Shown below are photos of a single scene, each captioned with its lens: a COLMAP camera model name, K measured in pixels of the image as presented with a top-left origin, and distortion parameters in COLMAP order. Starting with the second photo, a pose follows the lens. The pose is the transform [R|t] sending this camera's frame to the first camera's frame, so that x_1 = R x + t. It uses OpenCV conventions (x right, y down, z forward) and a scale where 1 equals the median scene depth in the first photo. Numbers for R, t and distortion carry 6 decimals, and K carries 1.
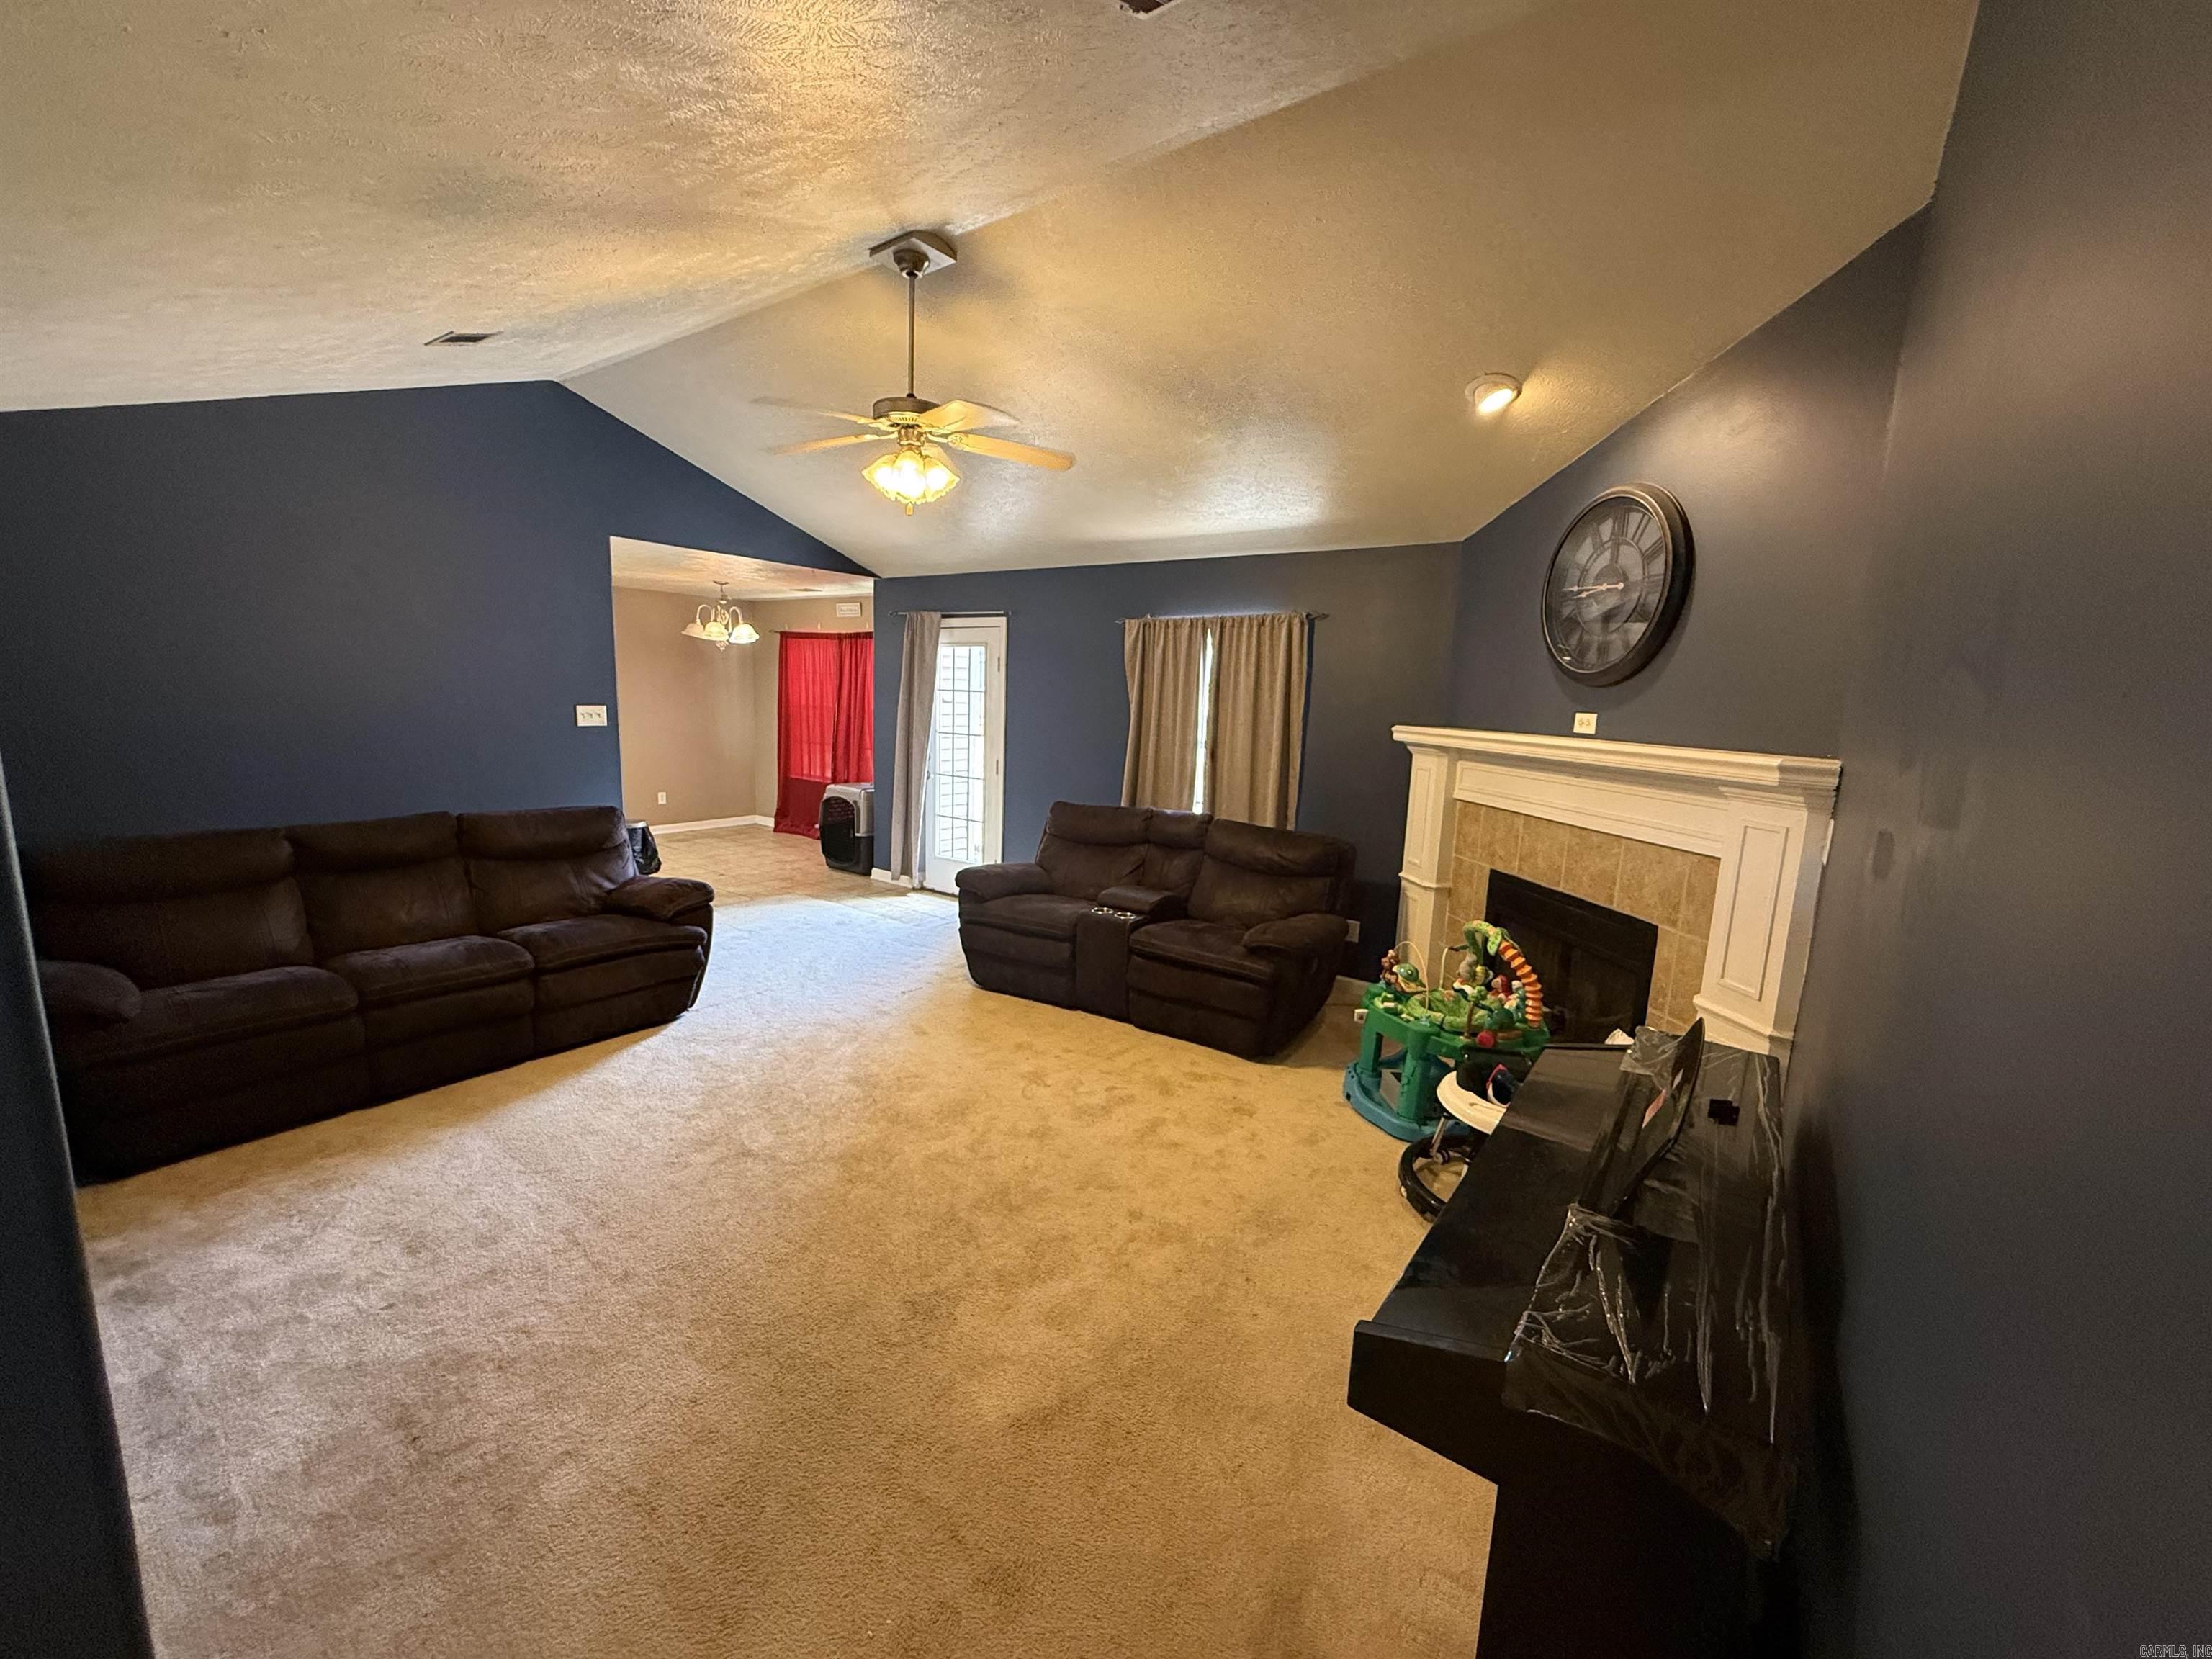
lens RADIAL K [[878.4, 0, 1101.0], [0, 878.4, 837.1], [0, 0, 1]] dist [0.000417, 0.000042]
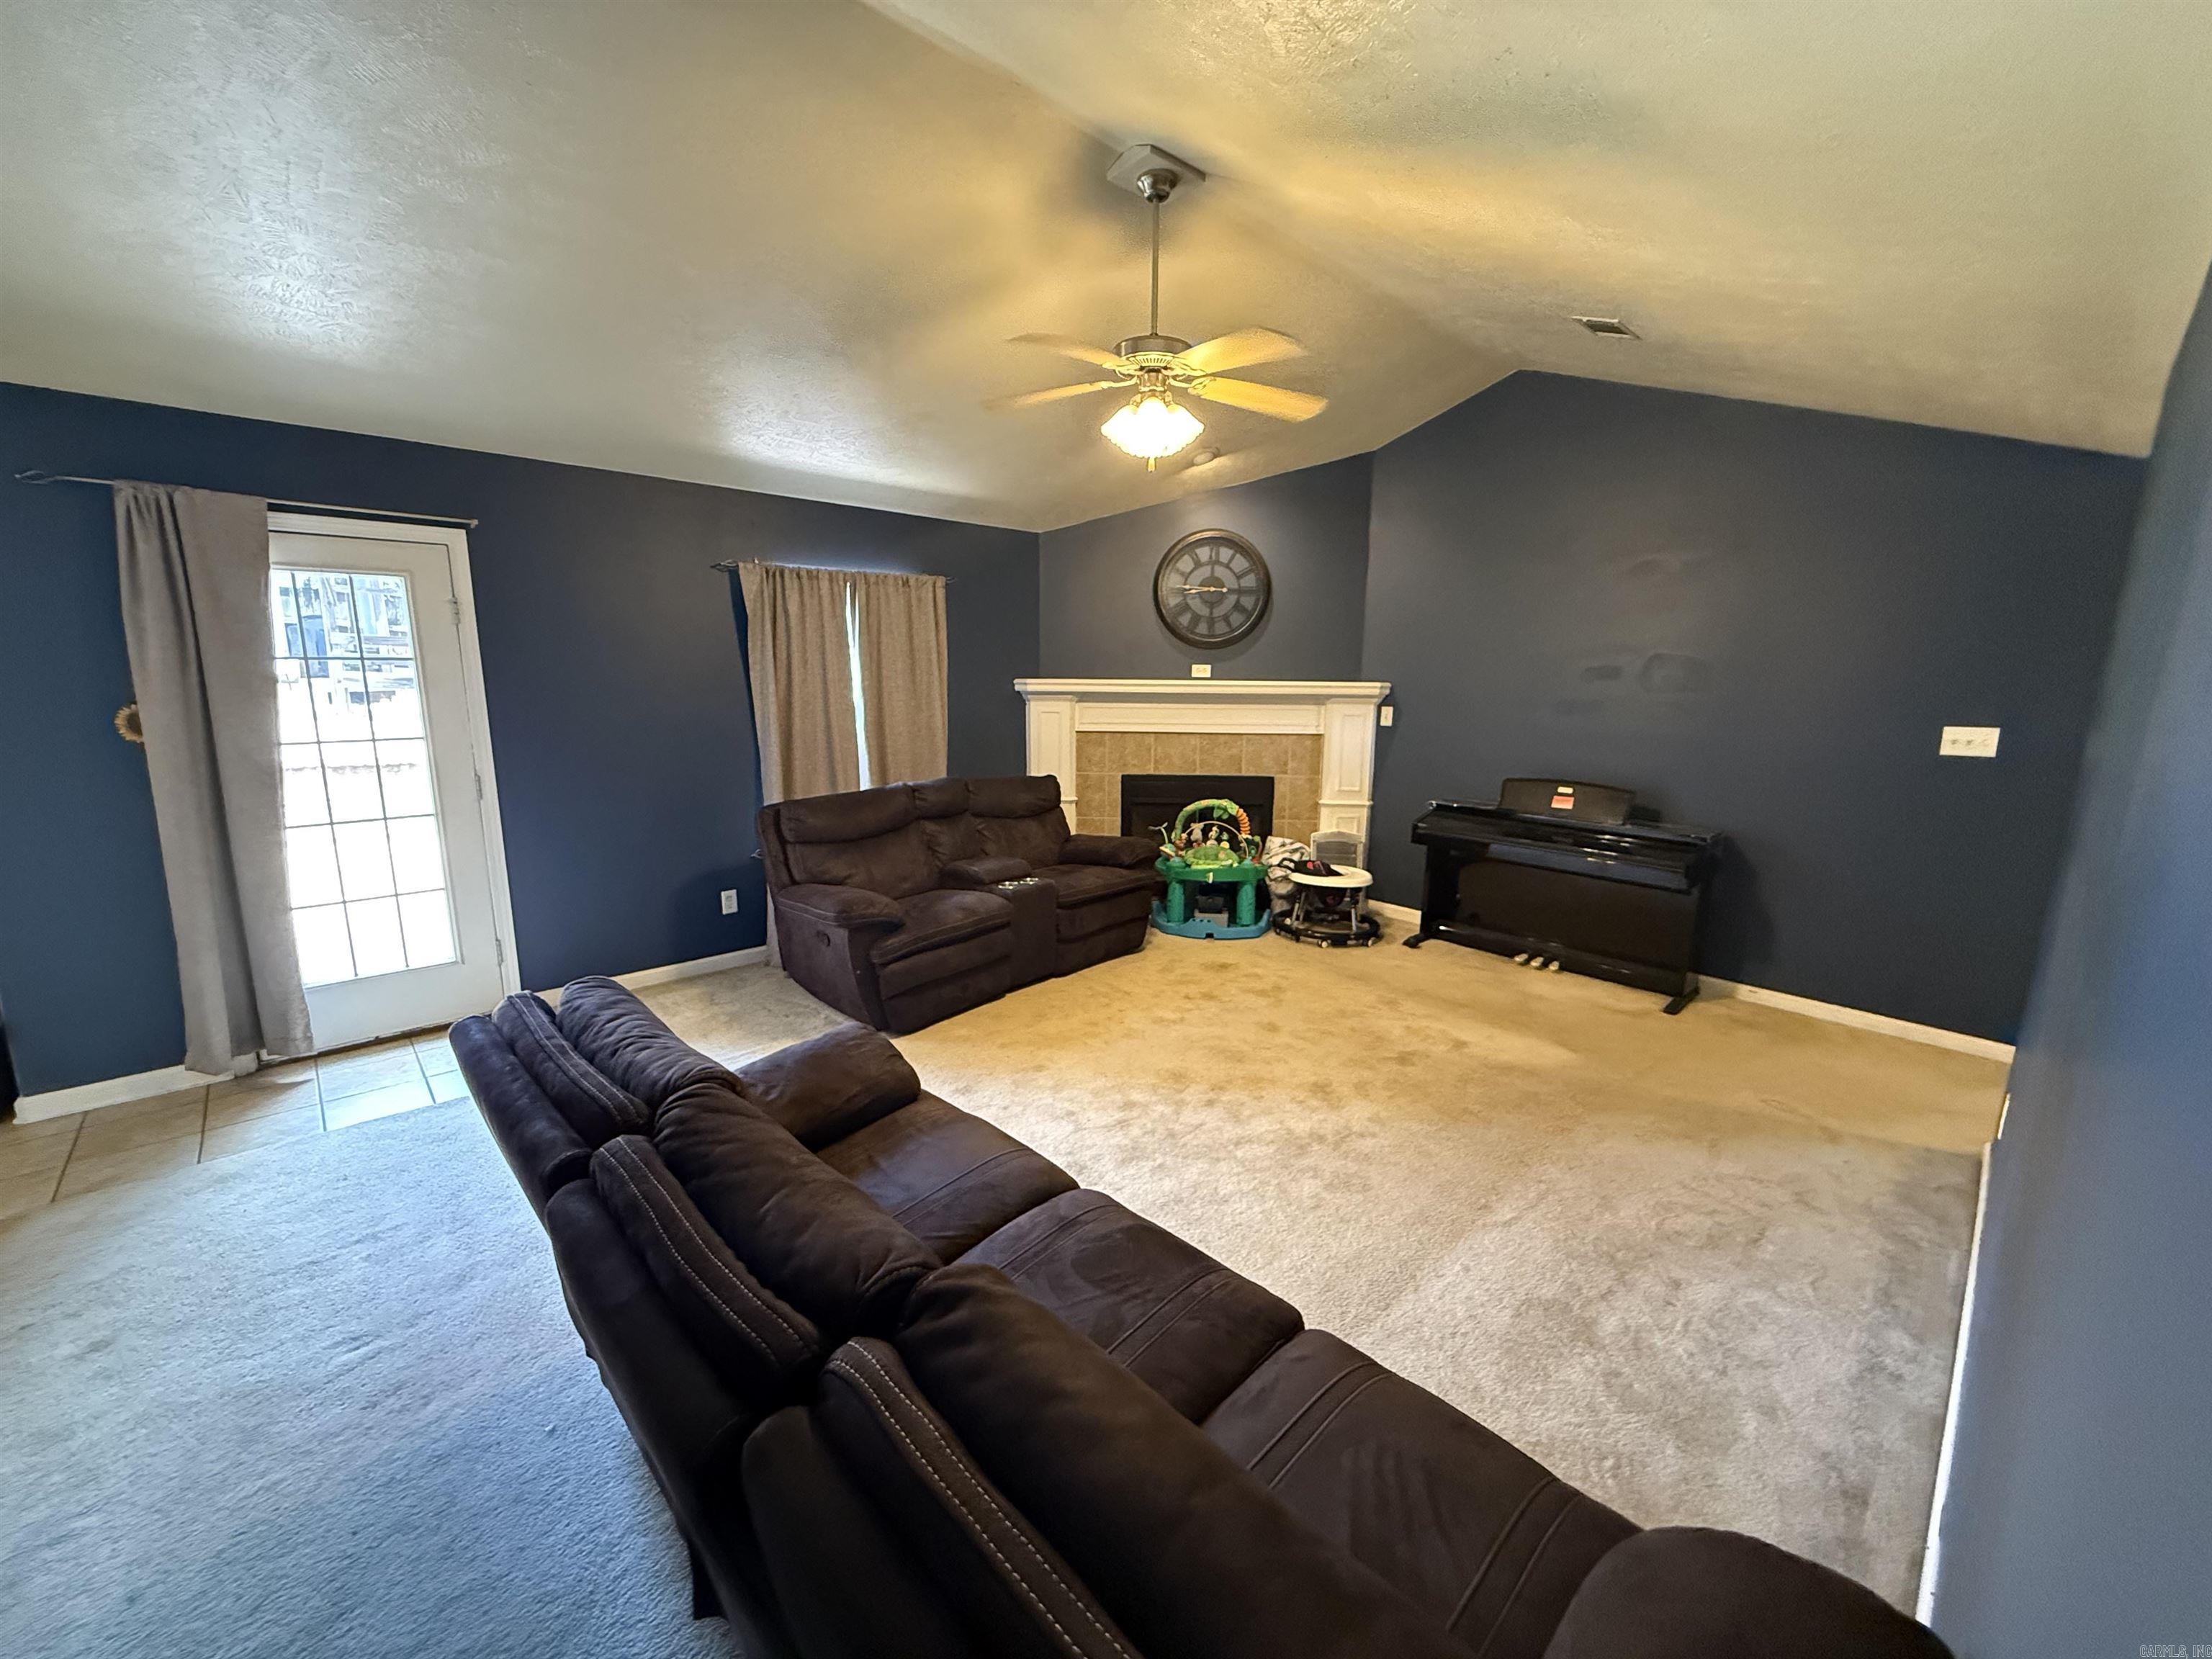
lens RADIAL K [[878.4, 0, 1110.6], [0, 878.4, 830.1], [0, 0, 1]] dist [0.000417, 0.000042]
pose [[0.178823, -0.217835, 0.959464, -1.080028], [0.153402, 0.969429, 0.191507, -0.173499], [-0.971849, 0.112938, 0.206773, 0.817593]]
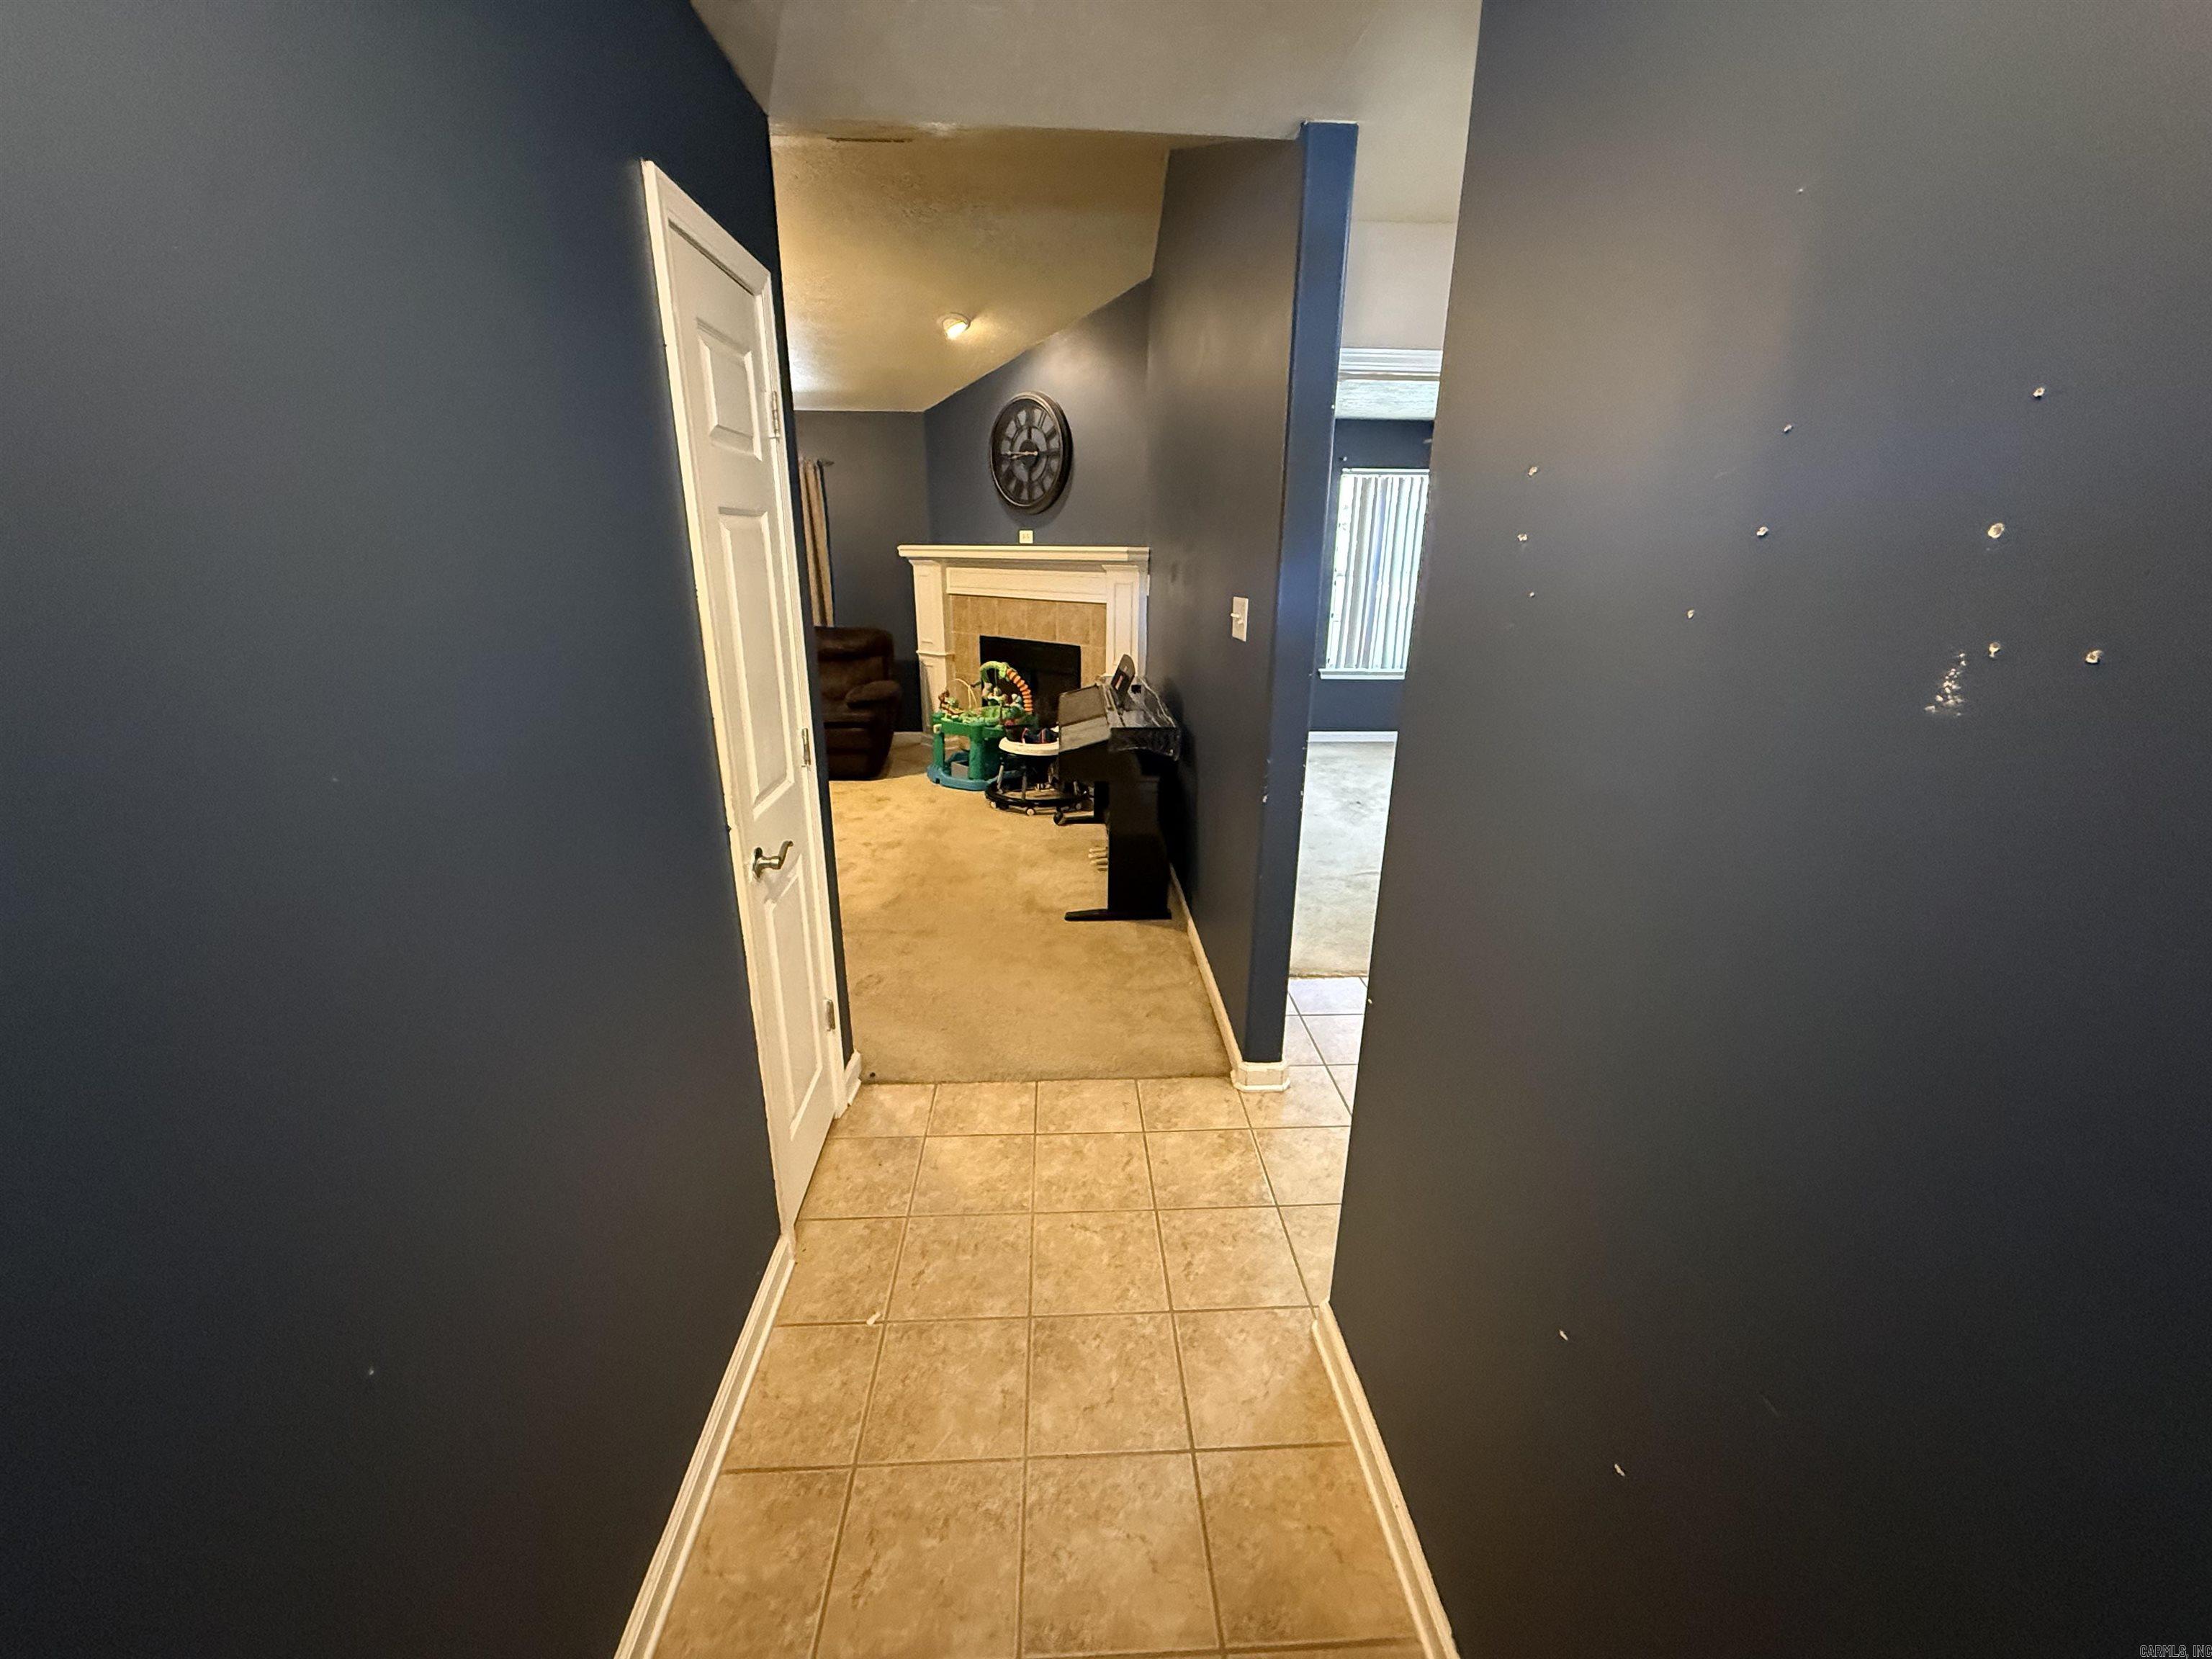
lens RADIAL K [[878.4, 0, 1096.9], [0, 878.4, 830.3], [0, 0, 1]] dist [0.000417, 0.000042]
pose [[0.773844, -0.227480, 0.591116, -0.459380], [0.124316, 0.969675, 0.210417, 0.077237], [-0.621056, -0.089344, 0.778657, -0.444595]]
